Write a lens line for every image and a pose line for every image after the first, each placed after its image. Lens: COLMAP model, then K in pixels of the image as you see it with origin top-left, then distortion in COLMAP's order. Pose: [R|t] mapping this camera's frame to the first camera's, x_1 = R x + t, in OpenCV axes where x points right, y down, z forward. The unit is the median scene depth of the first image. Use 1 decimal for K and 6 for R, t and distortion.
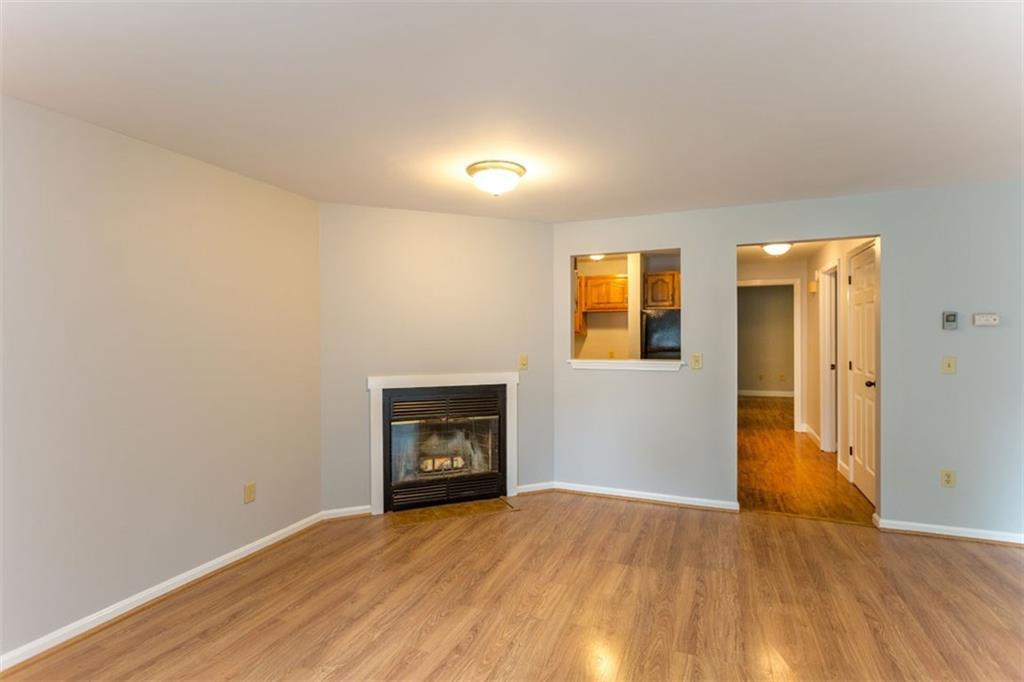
lens RADIAL K [[488.3, 0, 515.1], [0, 488.3, 333.7], [0, 0, 1]] dist [0.001763, -0.000210]
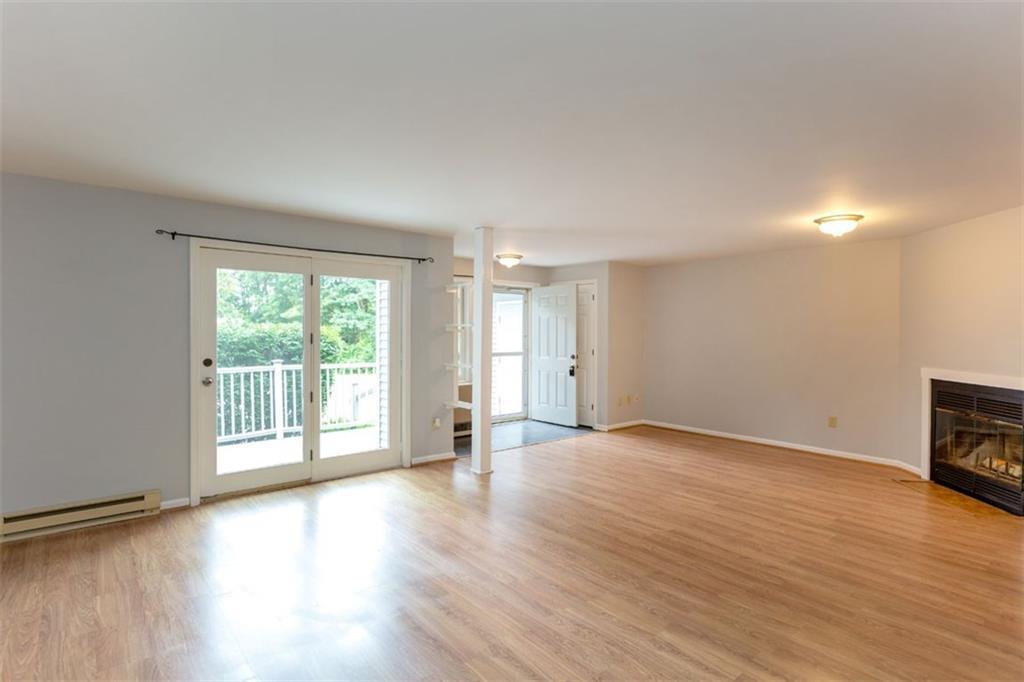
lens RADIAL K [[511.7, 0, 512.0], [0, 511.7, 341.0], [0, 0, 1]] dist [0.001573, 0.000502]
pose [[-0.454574, 0.018260, -0.890522, 1.225595], [0.001005, 0.999800, 0.019988, -0.006689], [0.890709, 0.008191, -0.454501, 0.597092]]
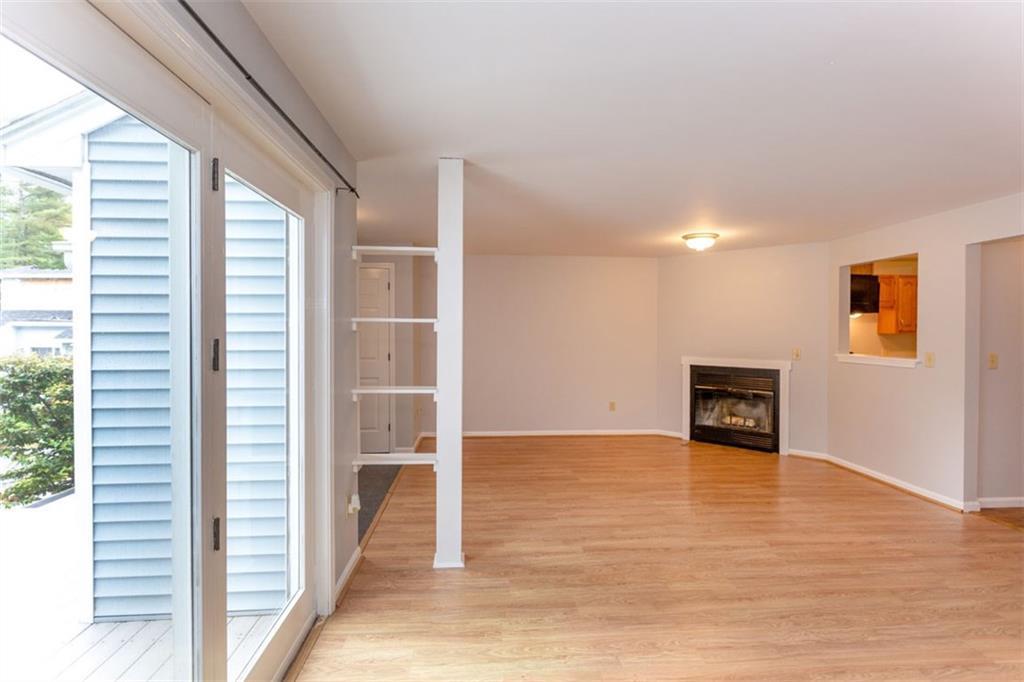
lens RADIAL K [[488.3, 0, 515.1], [0, 488.3, 333.7], [0, 0, 1]] dist [0.001763, -0.000210]
pose [[0.453568, 0.012079, -0.891140, 0.848371], [-0.001589, 0.999918, 0.012745, -0.010658], [0.891220, -0.004365, 0.453550, -0.247594]]
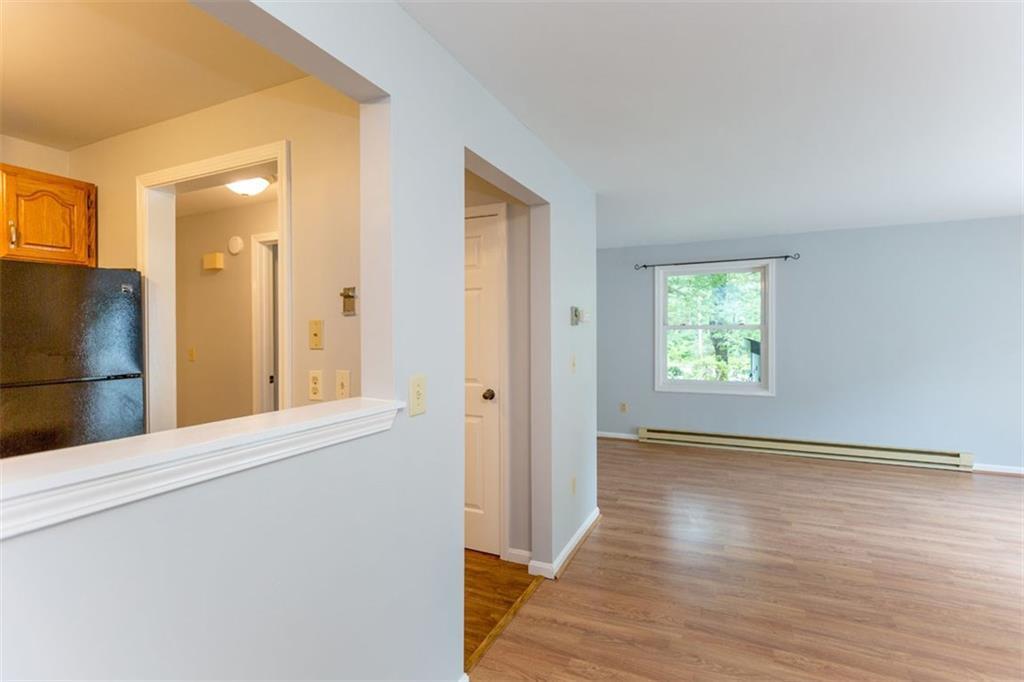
lens RADIAL K [[472.2, 0, 512.0], [0, 472.2, 341.0], [0, 0, 1]] dist [-0.009078, 0.000651]
pose [[0.047820, -0.017703, 0.998699, -0.009770], [0.001018, 0.999843, 0.017674, 0.001993], [-0.998855, 0.000172, 0.047831, 0.850944]]
